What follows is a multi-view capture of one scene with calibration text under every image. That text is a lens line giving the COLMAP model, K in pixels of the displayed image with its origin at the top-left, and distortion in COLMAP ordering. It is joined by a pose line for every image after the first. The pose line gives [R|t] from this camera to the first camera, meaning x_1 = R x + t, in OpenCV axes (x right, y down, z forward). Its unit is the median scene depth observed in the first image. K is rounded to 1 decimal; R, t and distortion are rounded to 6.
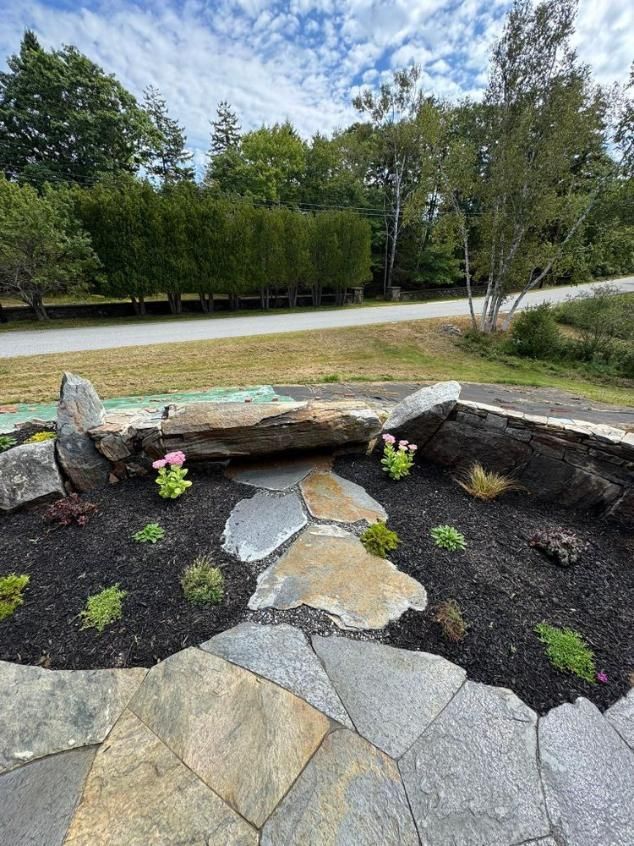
lens RADIAL K [[340.6, 0, 315.3], [0, 340.6, 417.7], [0, 0, 1]] dist [-0.001874, 0.001559]
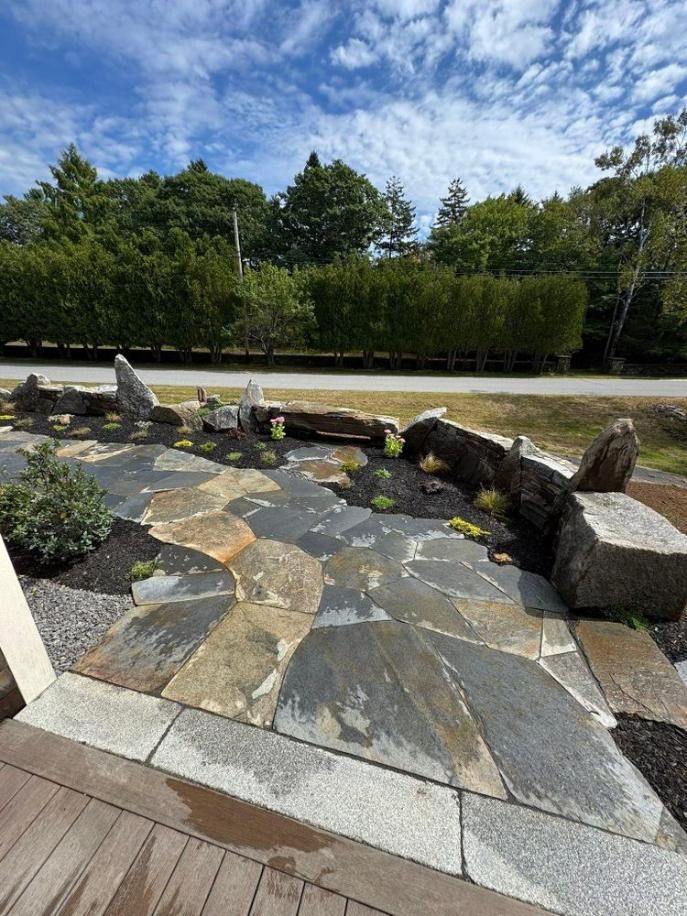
lens RADIAL K [[368.8, 0, 345.9], [0, 368.8, 455.9], [0, 0, 1]] dist [-0.001874, 0.001559]
pose [[0.883587, 0.176719, -0.433641, 0.122457], [-0.213038, 0.976373, -0.036191, 0.041811], [0.417000, 0.124360, 0.900359, -0.107722]]
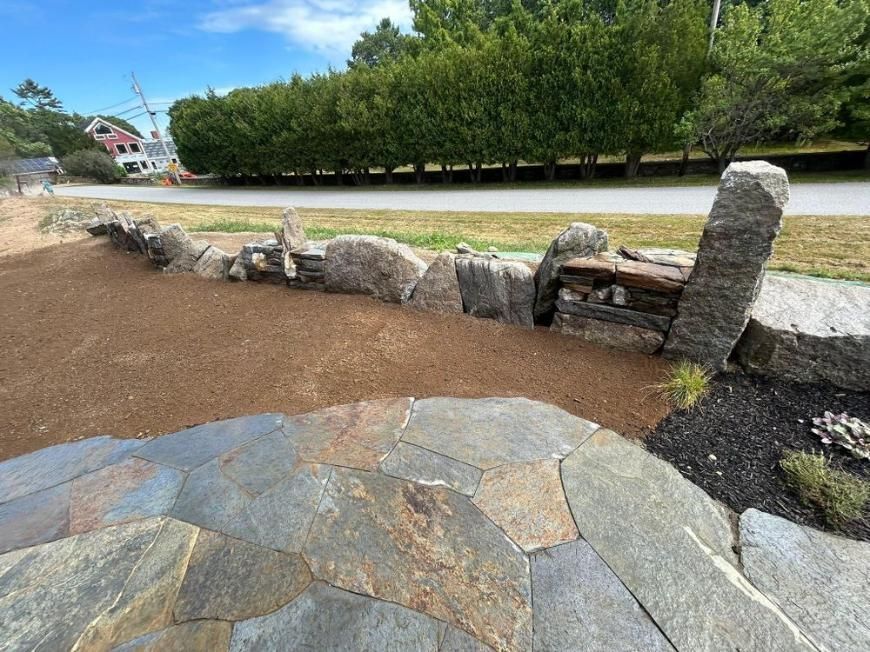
lens RADIAL K [[350.3, 0, 434.1], [0, 350.3, 321.3], [0, 0, 1]] dist [-0.001874, 0.001559]
pose [[0.567715, 0.327999, -0.755060, -0.403393], [-0.253862, 0.942251, 0.218441, 0.057025], [0.783105, 0.067669, 0.618197, -0.098267]]
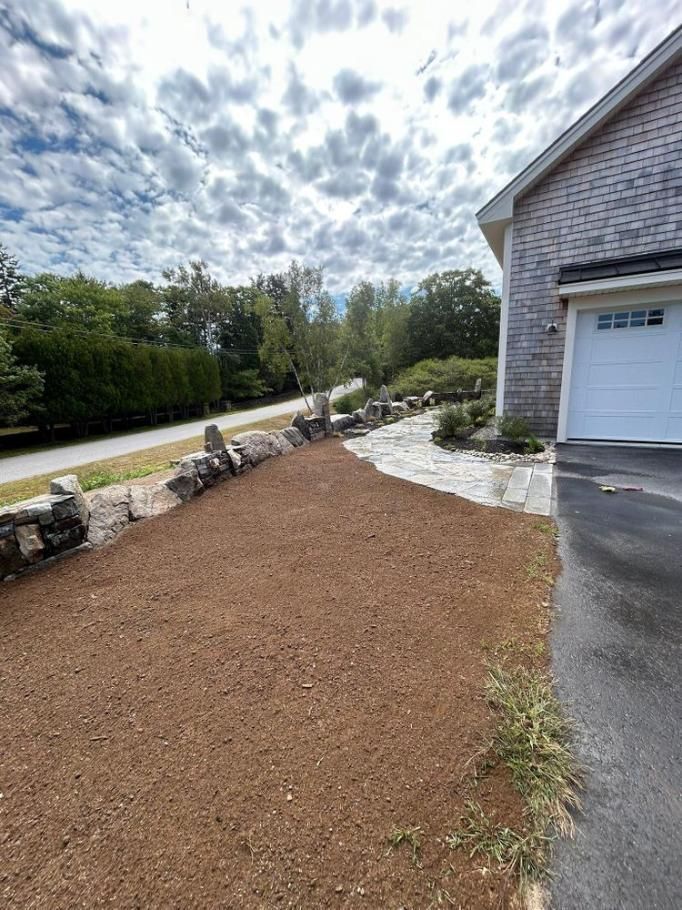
lens RADIAL K [[366.4, 0, 340.4], [0, 366.4, 451.0], [0, 0, 1]] dist [-0.001874, 0.001559]
pose [[0.688226, -0.177066, 0.703557, -0.727501], [0.349730, 0.930617, -0.107899, 0.139511], [-0.635636, 0.320313, 0.702400, -0.286186]]
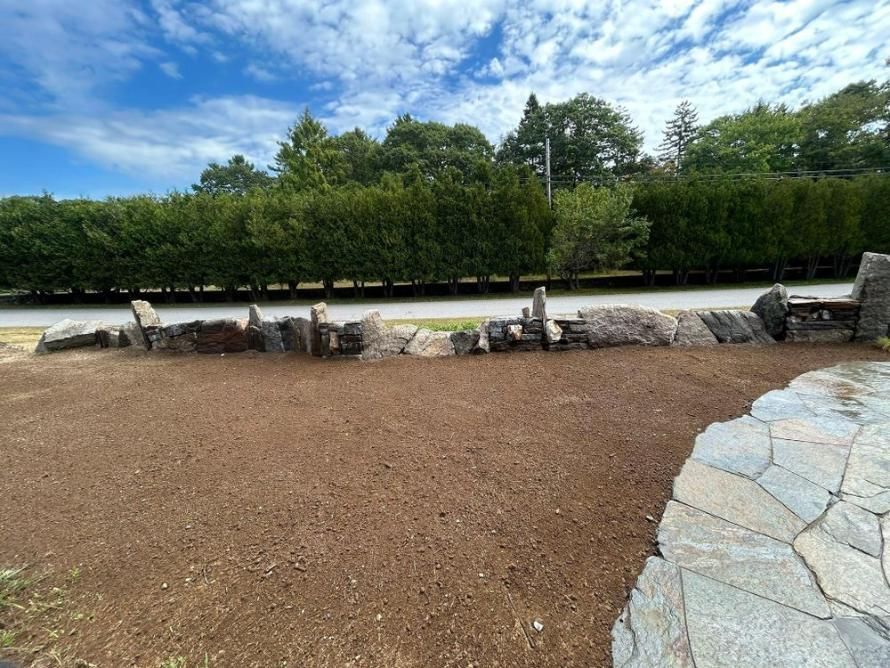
lens RADIAL K [[358.3, 0, 442.5], [0, 358.3, 327.9], [0, 0, 1]] dist [-0.001874, 0.001559]
pose [[0.869130, 0.051509, -0.491894, -0.542481], [-0.155312, 0.972676, -0.172568, 0.135969], [0.469565, 0.226381, 0.853382, -0.271392]]
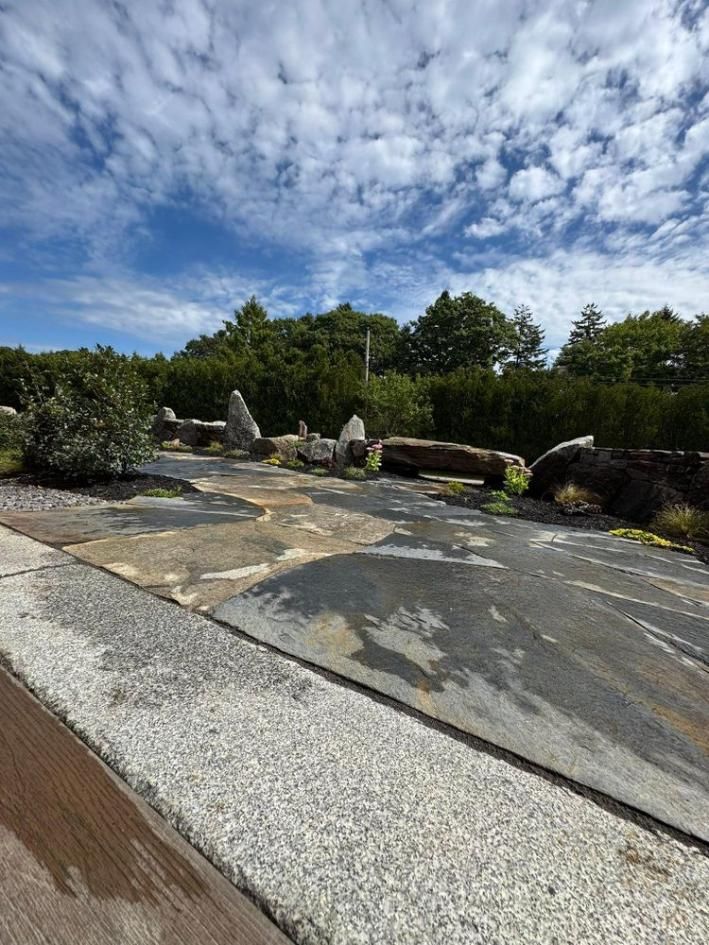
lens RADIAL K [[380.5, 0, 356.7], [0, 380.5, 472.4], [0, 0, 1]] dist [-0.001874, 0.001559]
pose [[0.719851, 0.112348, -0.684976, 0.116618], [-0.352247, 0.909436, -0.221018, 0.090586], [0.598110, 0.400381, 0.694233, -0.056798]]
